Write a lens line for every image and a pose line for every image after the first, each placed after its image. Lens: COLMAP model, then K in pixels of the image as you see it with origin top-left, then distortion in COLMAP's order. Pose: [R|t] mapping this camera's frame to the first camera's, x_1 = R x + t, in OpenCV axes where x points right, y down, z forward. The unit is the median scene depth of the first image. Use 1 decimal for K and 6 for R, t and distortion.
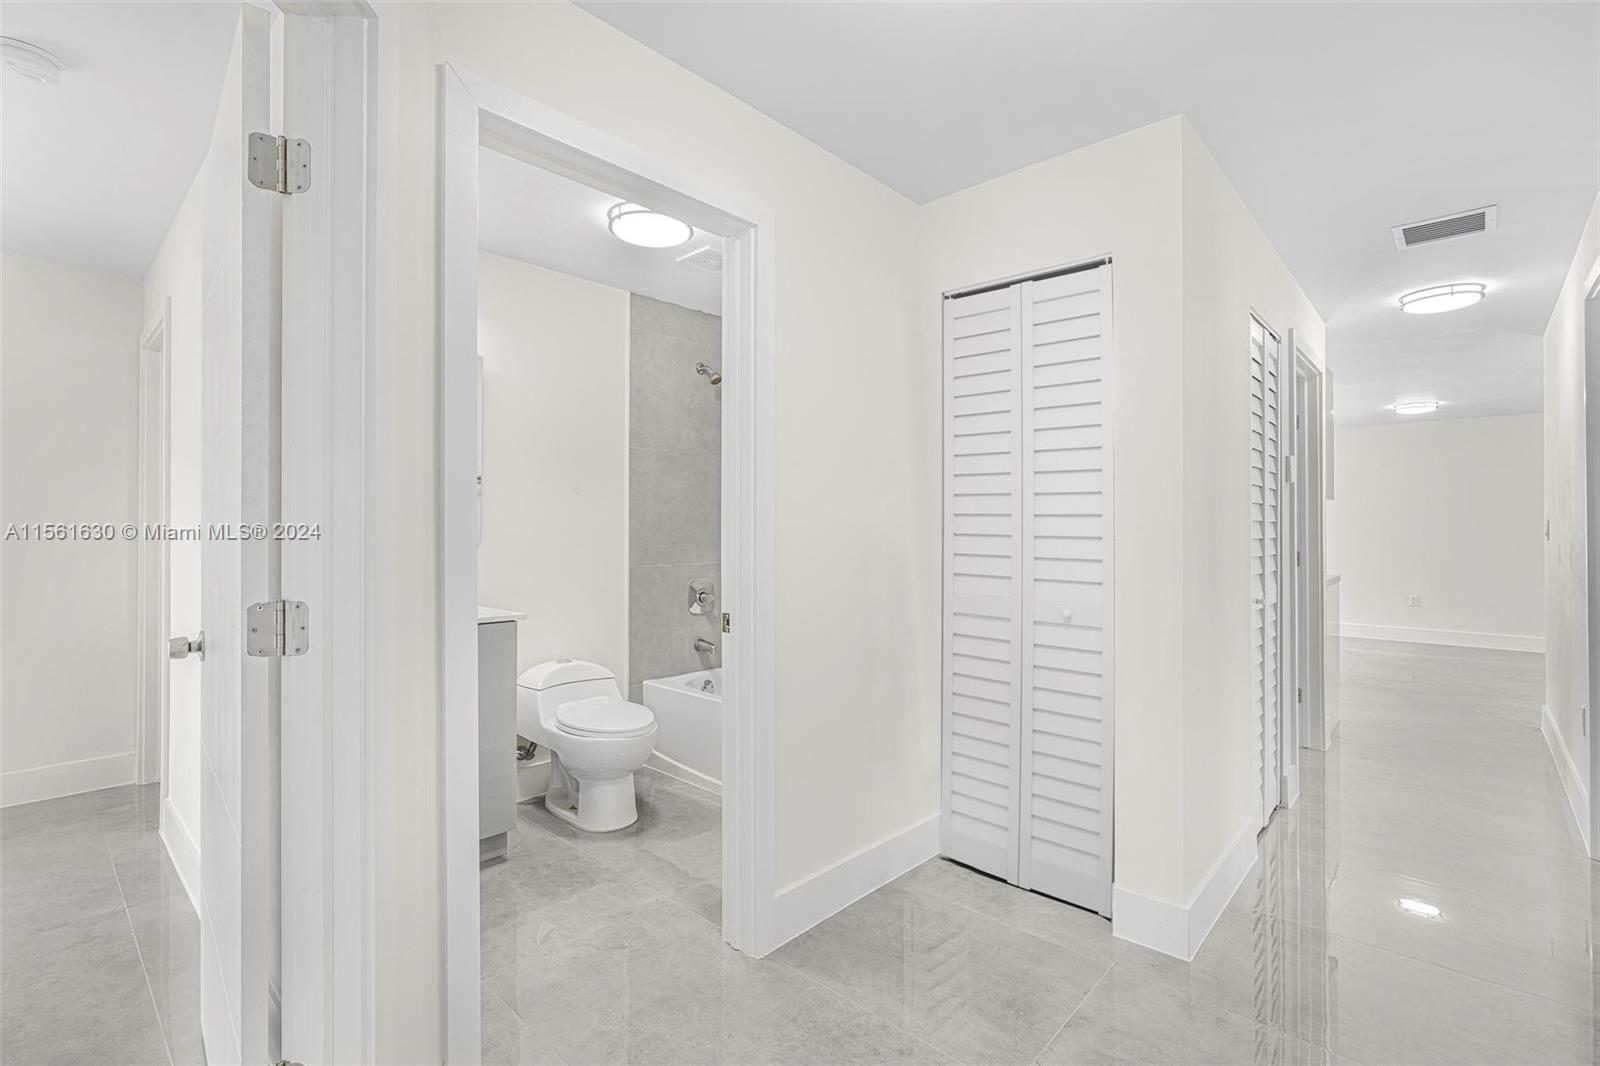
lens RADIAL K [[726.0, 0, 794.4], [0, 726.0, 528.6], [0, 0, 1]] dist [-0.014033, 0.003559]
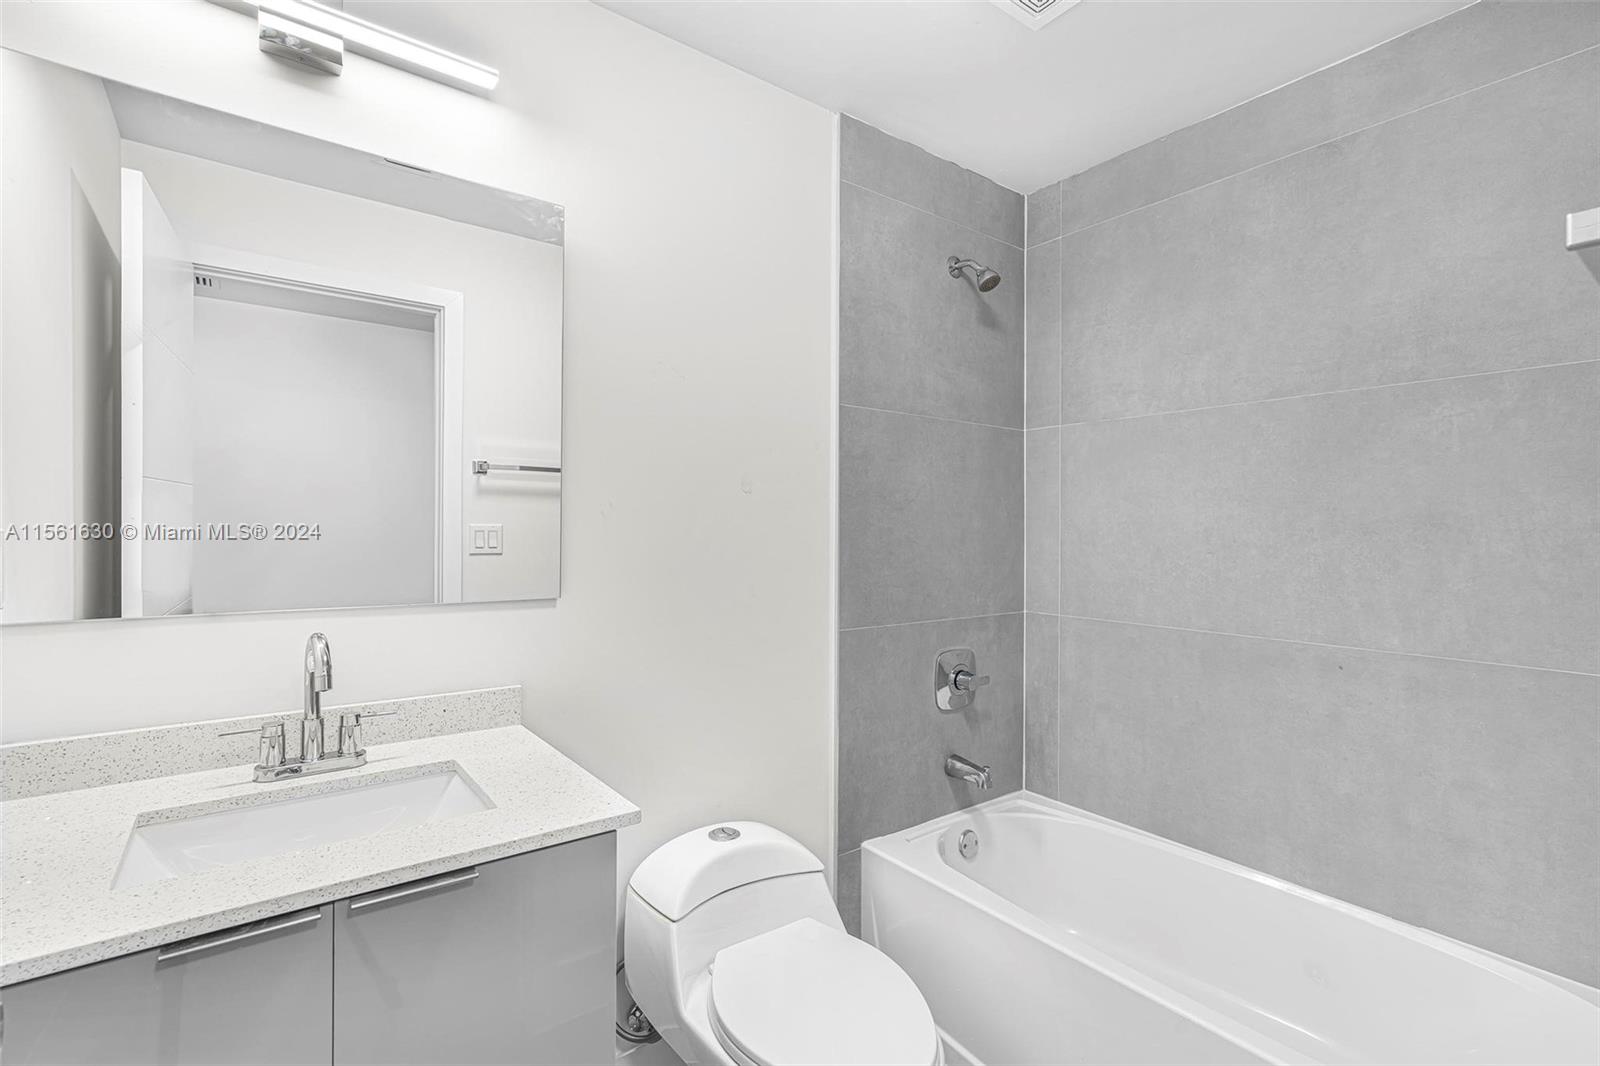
lens RADIAL K [[726.0, 0, 794.1], [0, 726.0, 529.7], [0, 0, 1]] dist [-0.014033, 0.003559]
pose [[0.985325, 0.000861, -0.170688, -0.166759], [-0.000785, 1.000000, 0.000510, -0.021314], [0.170689, -0.000369, 0.985325, 0.463764]]
